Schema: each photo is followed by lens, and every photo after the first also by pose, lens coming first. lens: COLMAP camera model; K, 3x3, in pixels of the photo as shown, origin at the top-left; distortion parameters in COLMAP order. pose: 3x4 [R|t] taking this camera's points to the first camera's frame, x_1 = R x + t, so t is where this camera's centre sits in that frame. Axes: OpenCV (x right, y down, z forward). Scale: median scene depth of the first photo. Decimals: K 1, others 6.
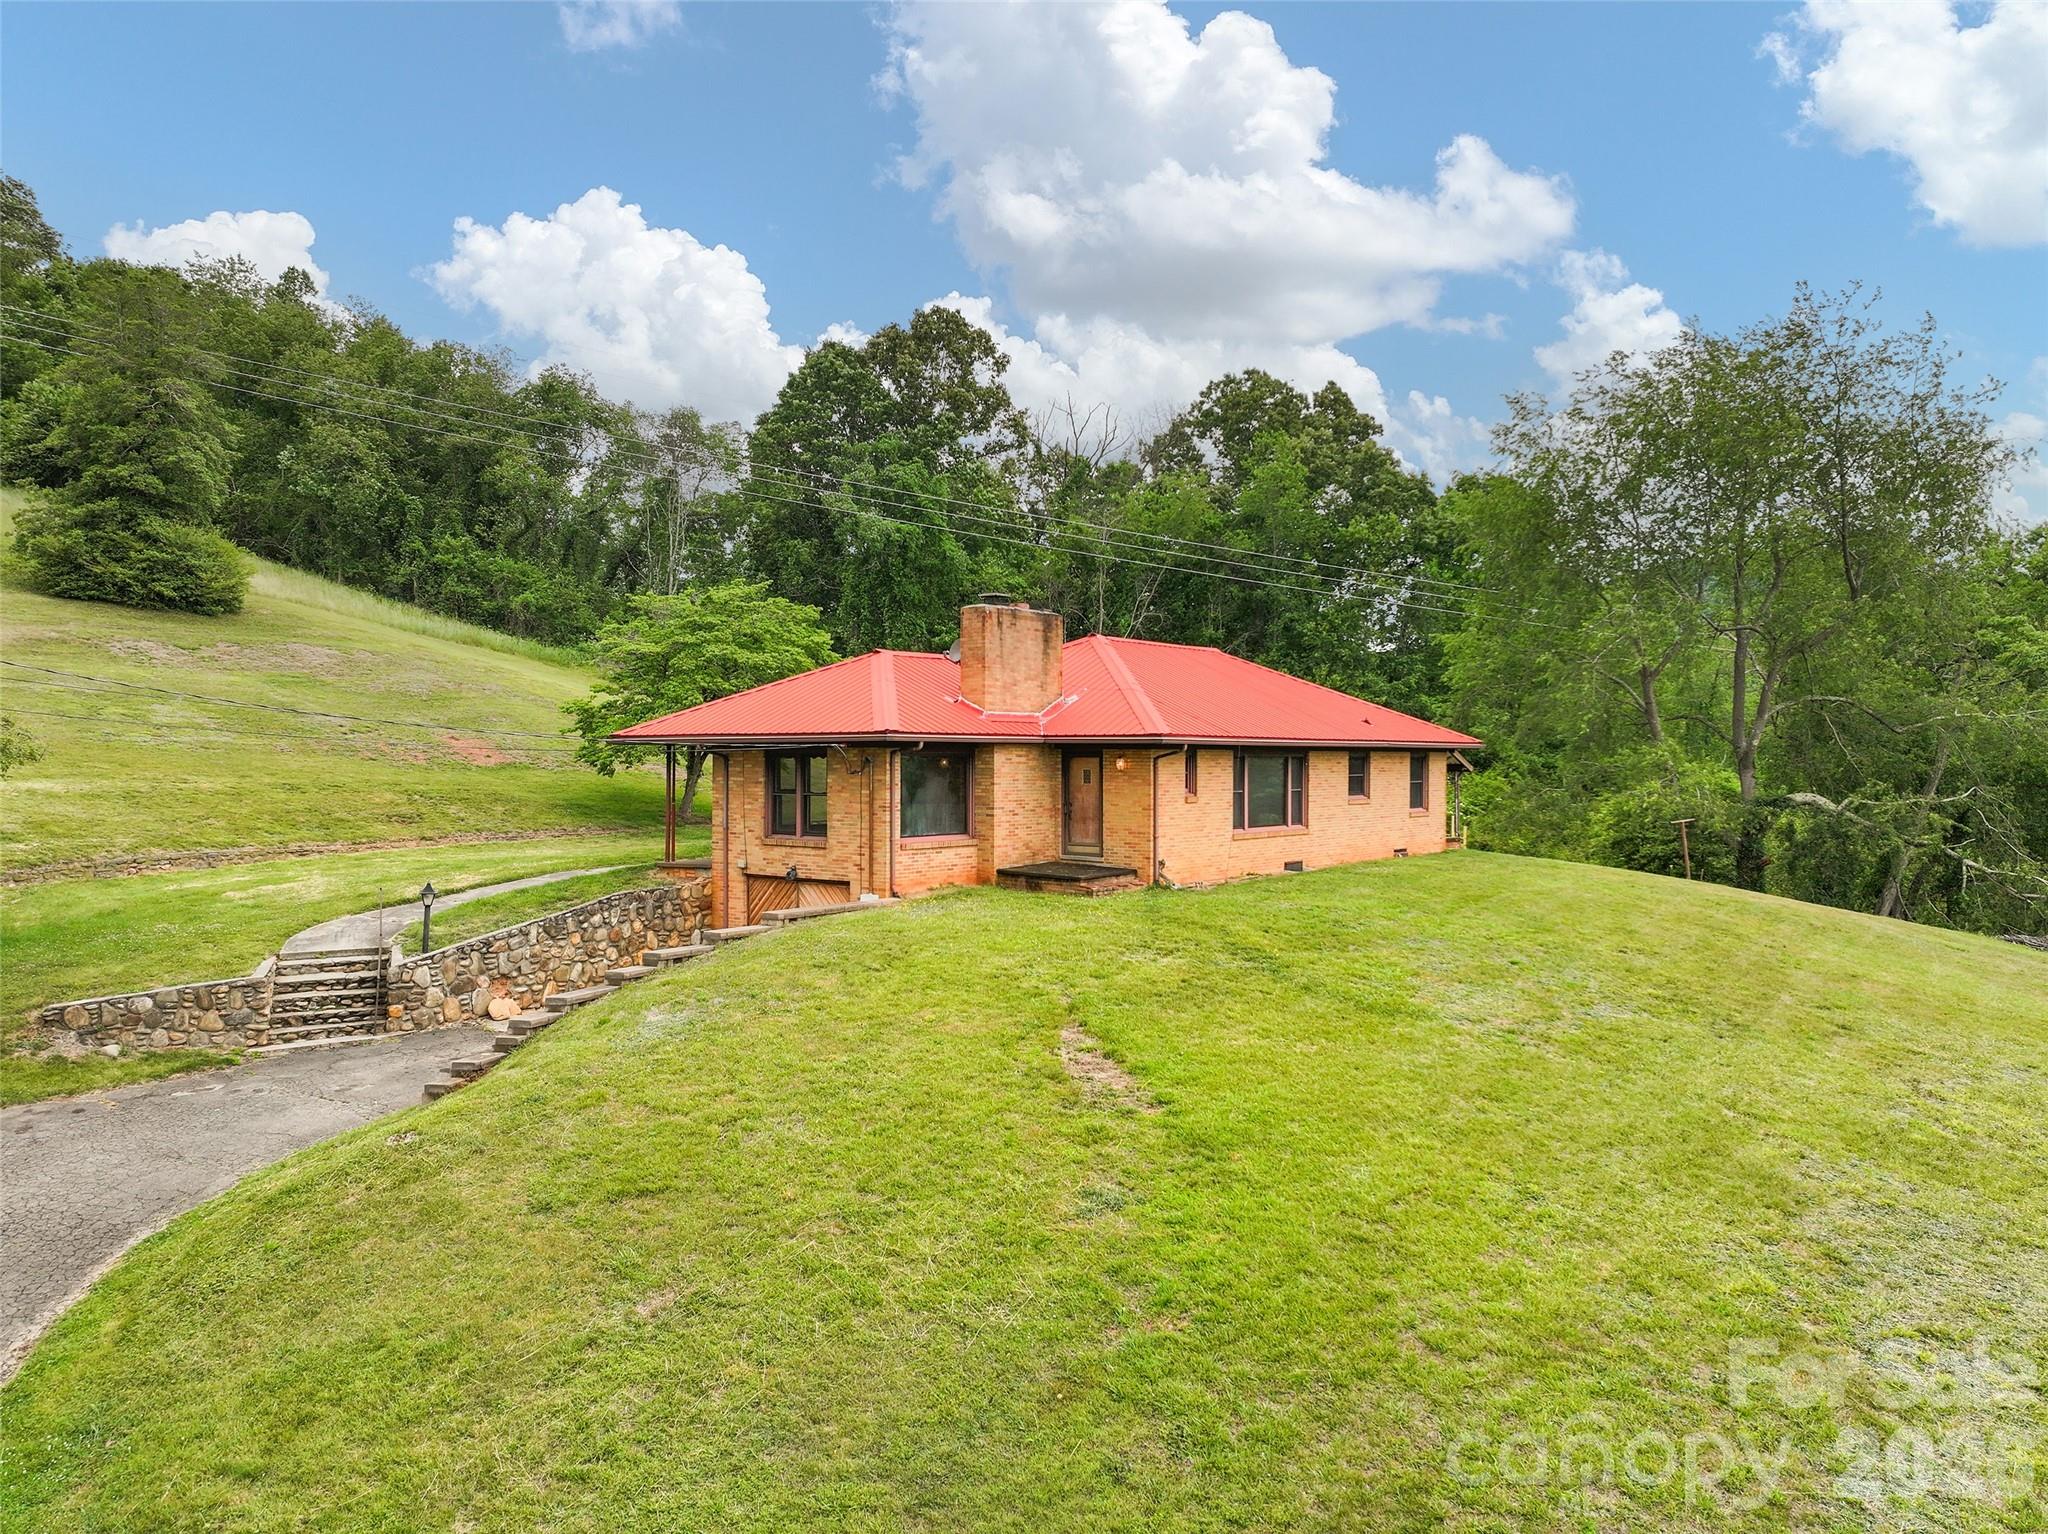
lens RADIAL K [[1395.5, 0, 1024.0], [0, 1395.5, 767.0], [0, 0, 1]] dist [0.007707, 0.003037]
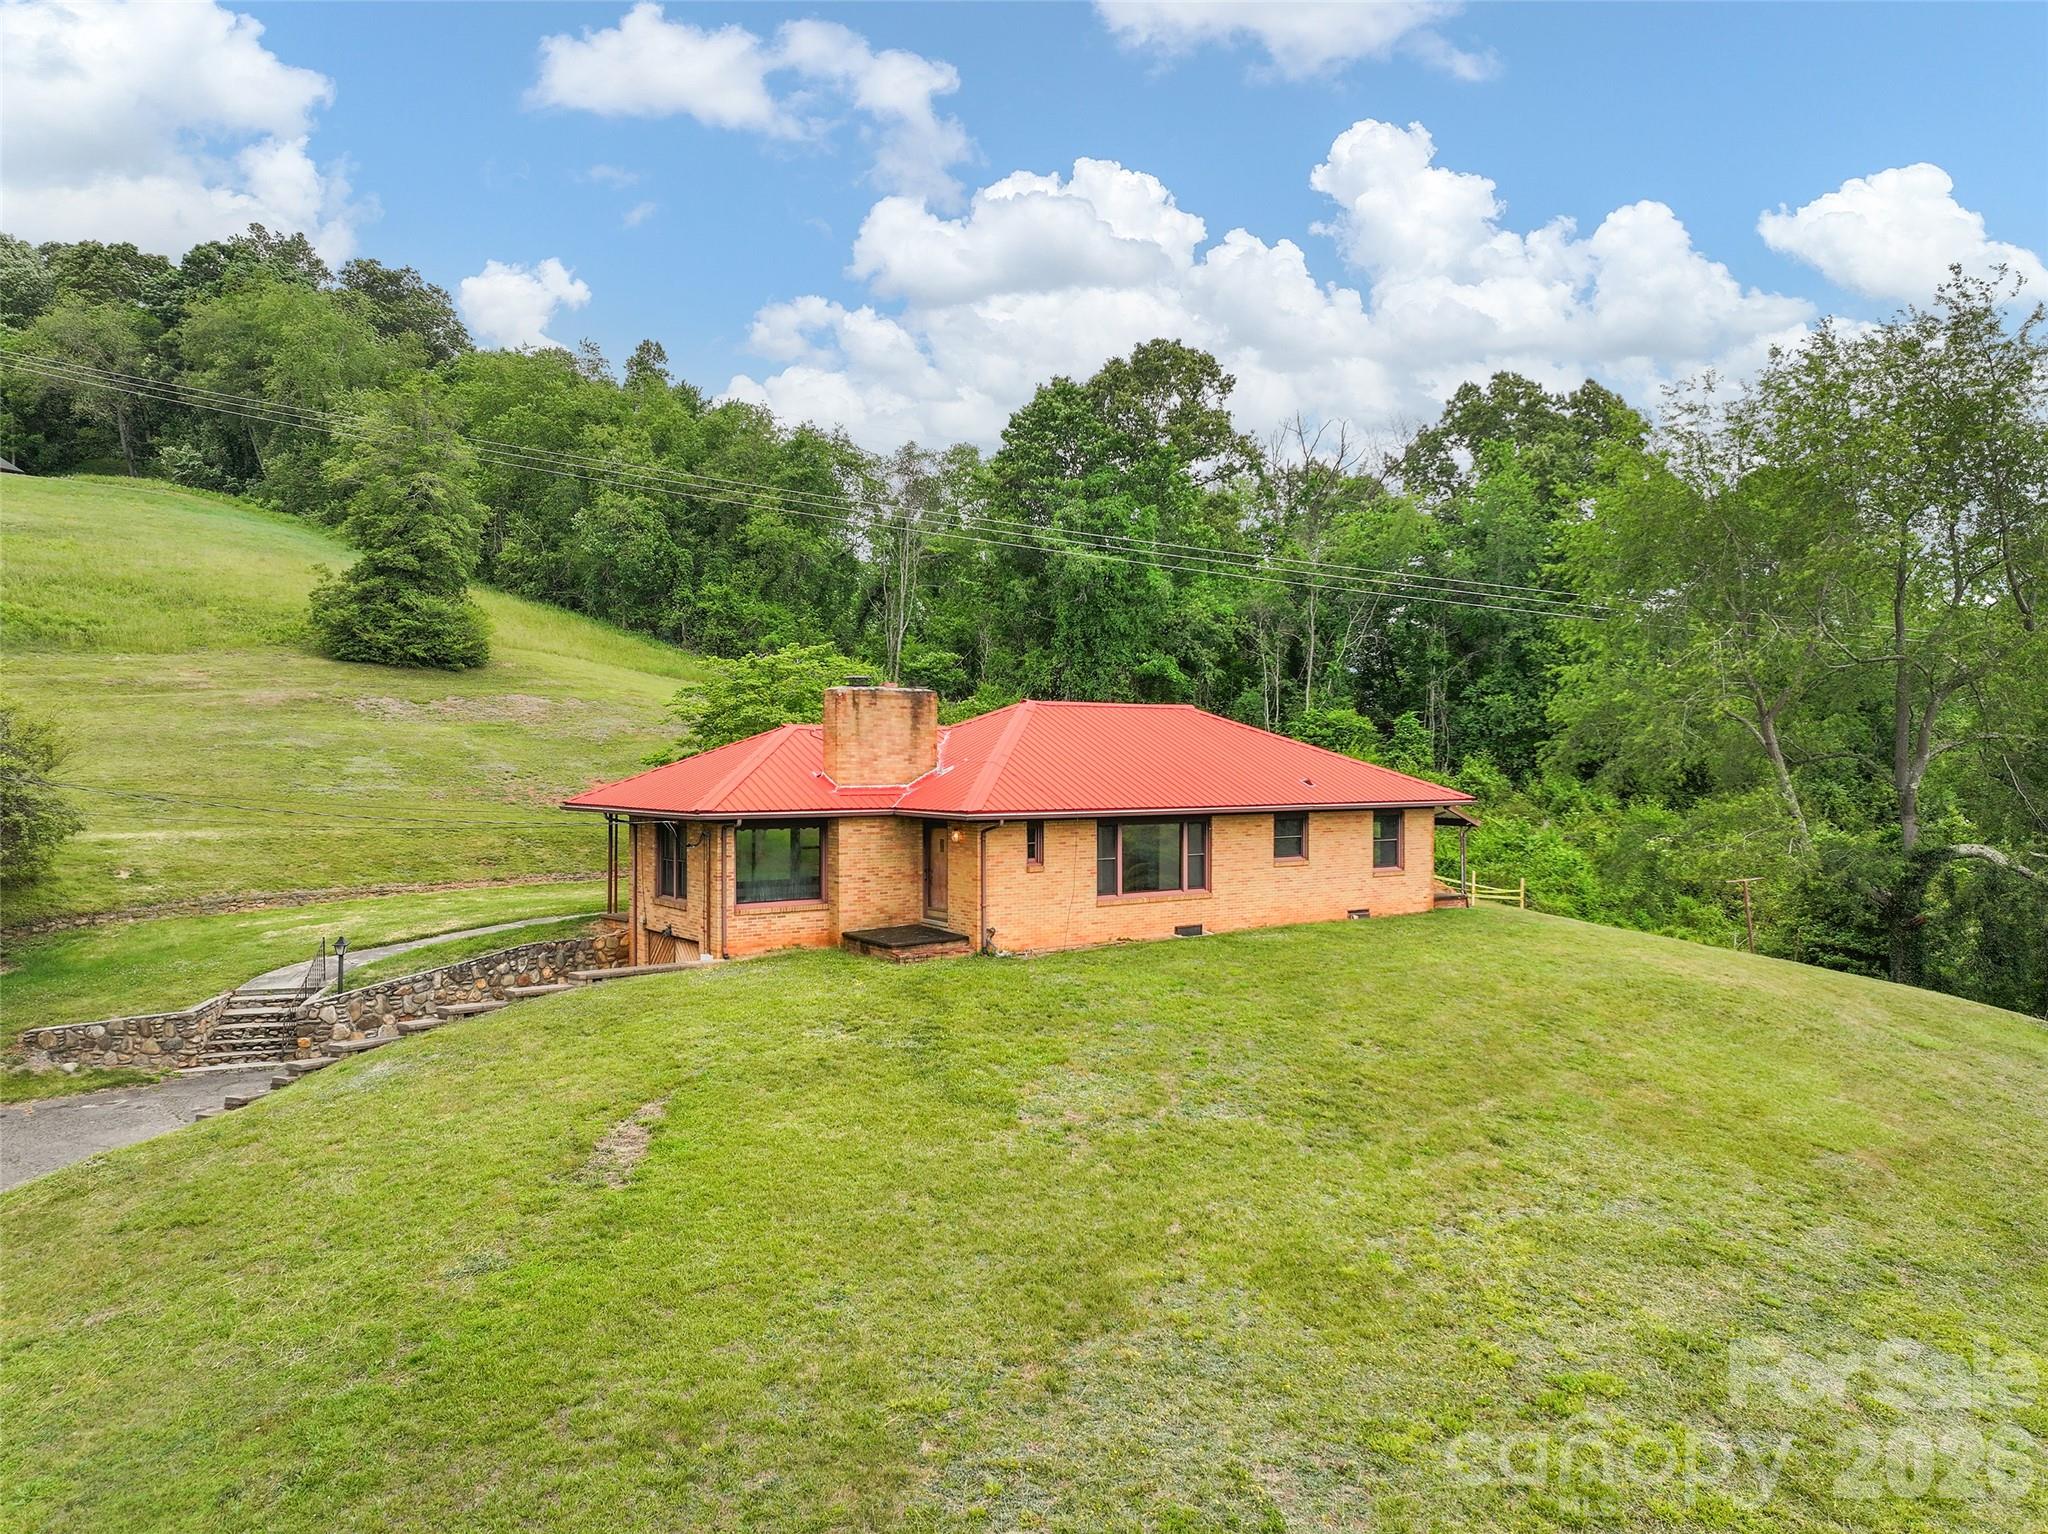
lens RADIAL K [[1393.2, 0, 1024.0], [0, 1393.2, 767.0], [0, 0, 1]] dist [0.017603, 0.002316]
pose [[0.963480, -0.000644, -0.267780, 0.379569], [-0.000150, 0.999996, -0.002944, -0.048652], [0.267781, 0.002877, 0.963476, -0.005224]]
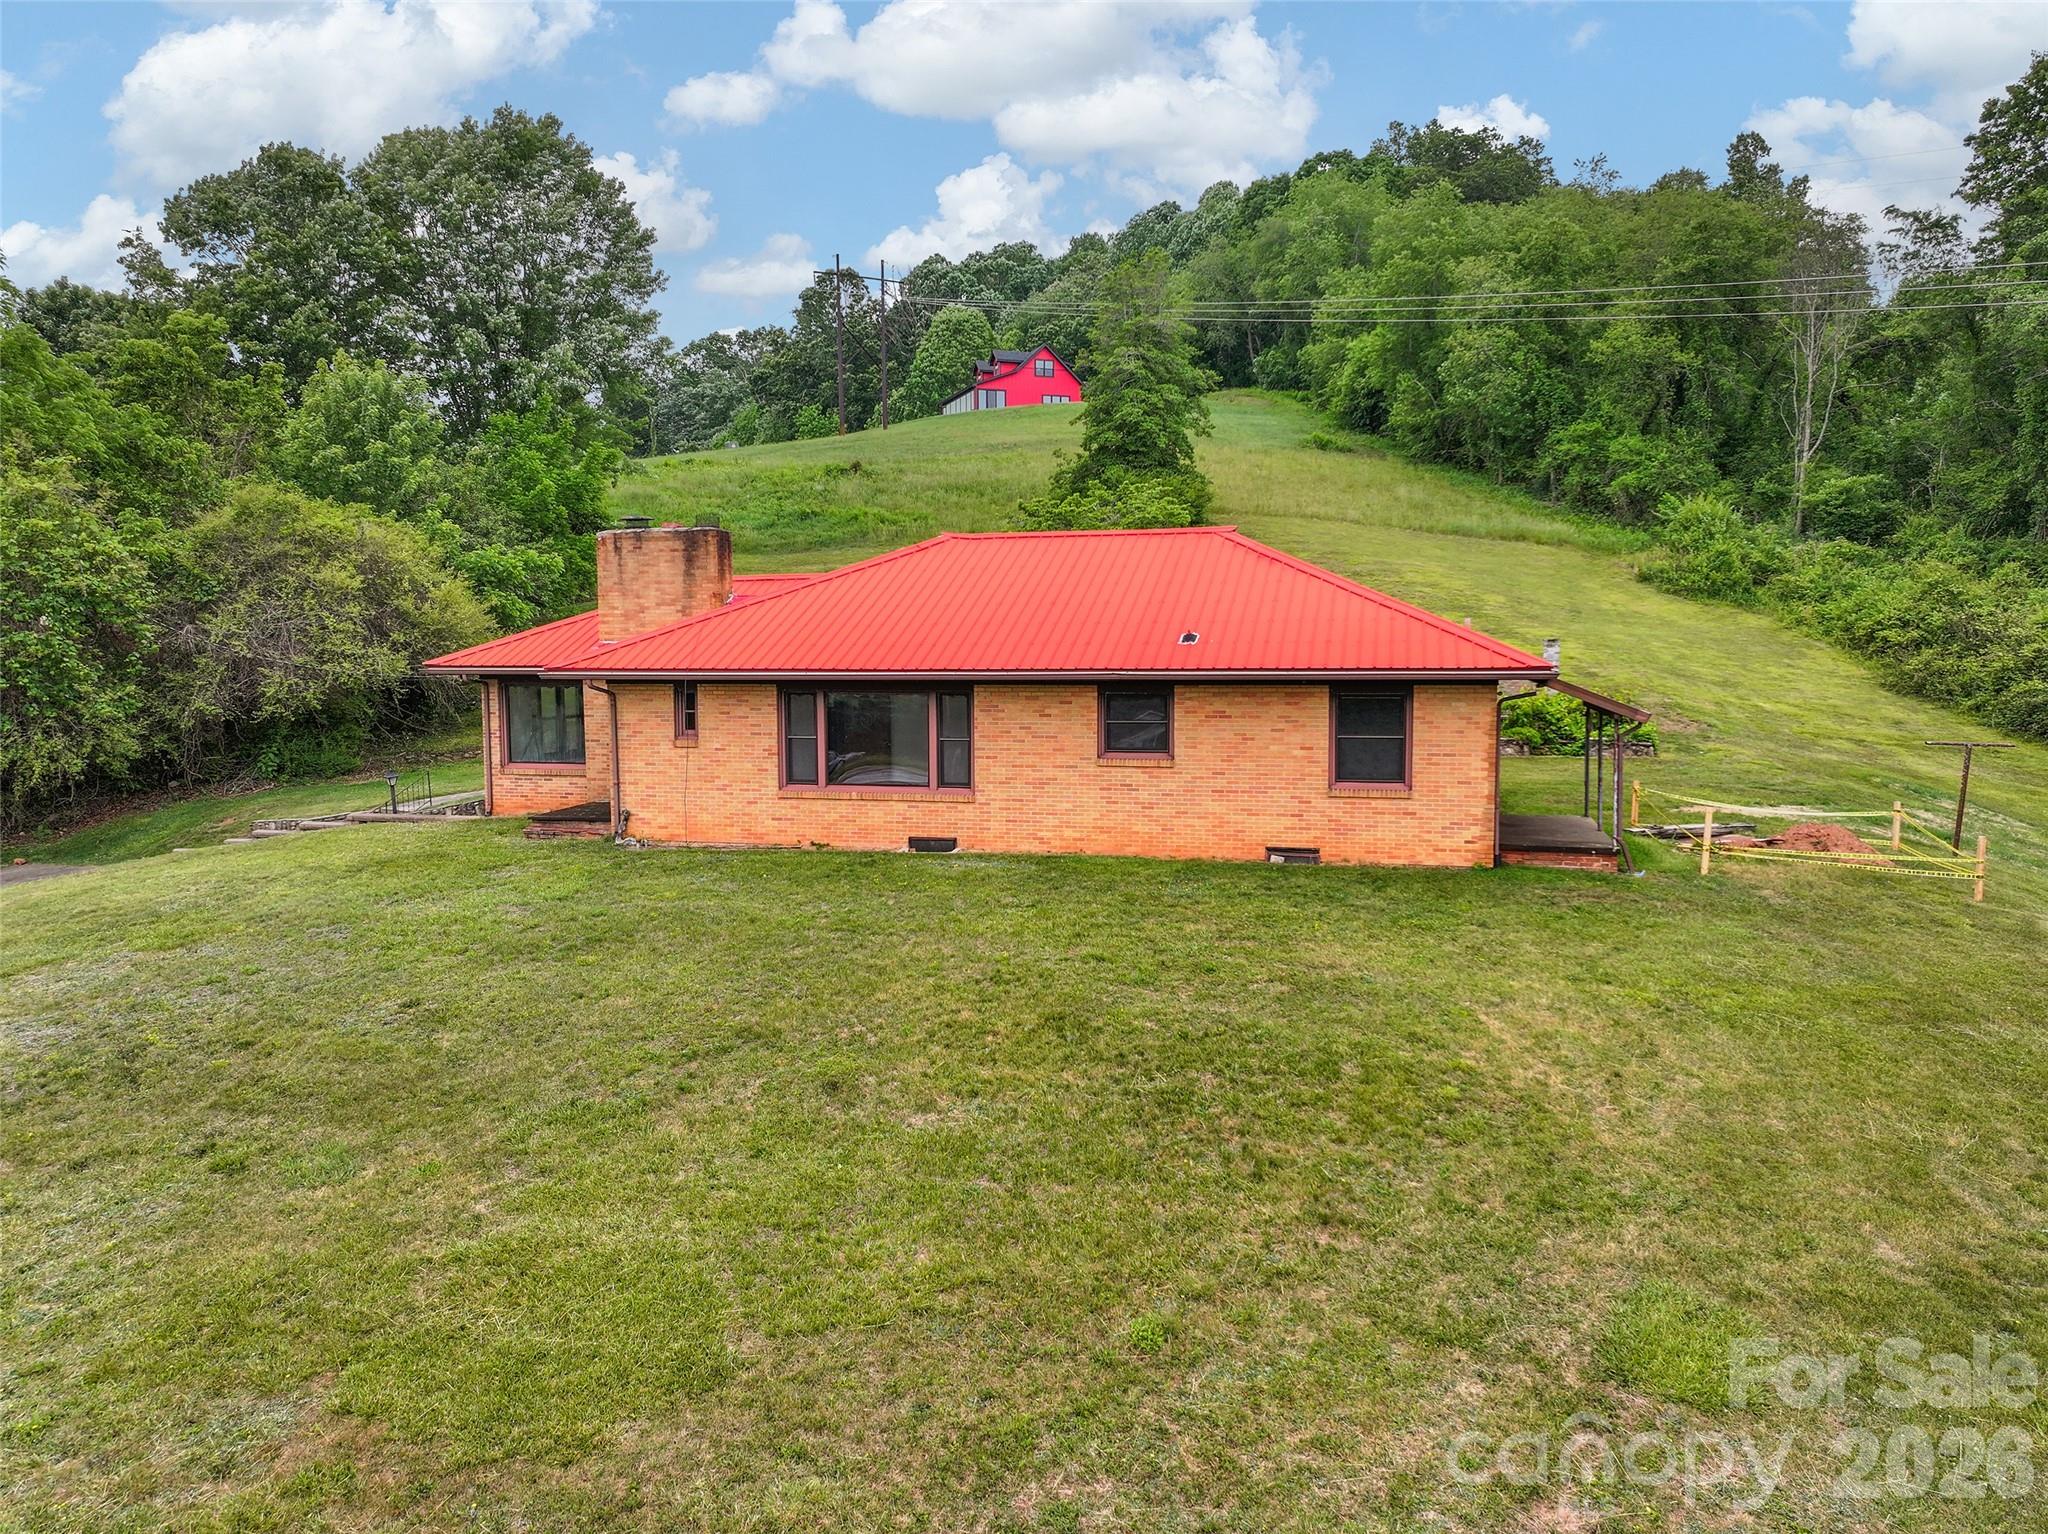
lens RADIAL K [[1395.5, 0, 1024.0], [0, 1395.5, 767.0], [0, 0, 1]] dist [0.007707, 0.003037]
pose [[0.411826, 0.075297, -0.908147, 0.939215], [0.000059, 0.996578, 0.082656, -0.031217], [0.911263, -0.034093, 0.410412, 0.816400]]
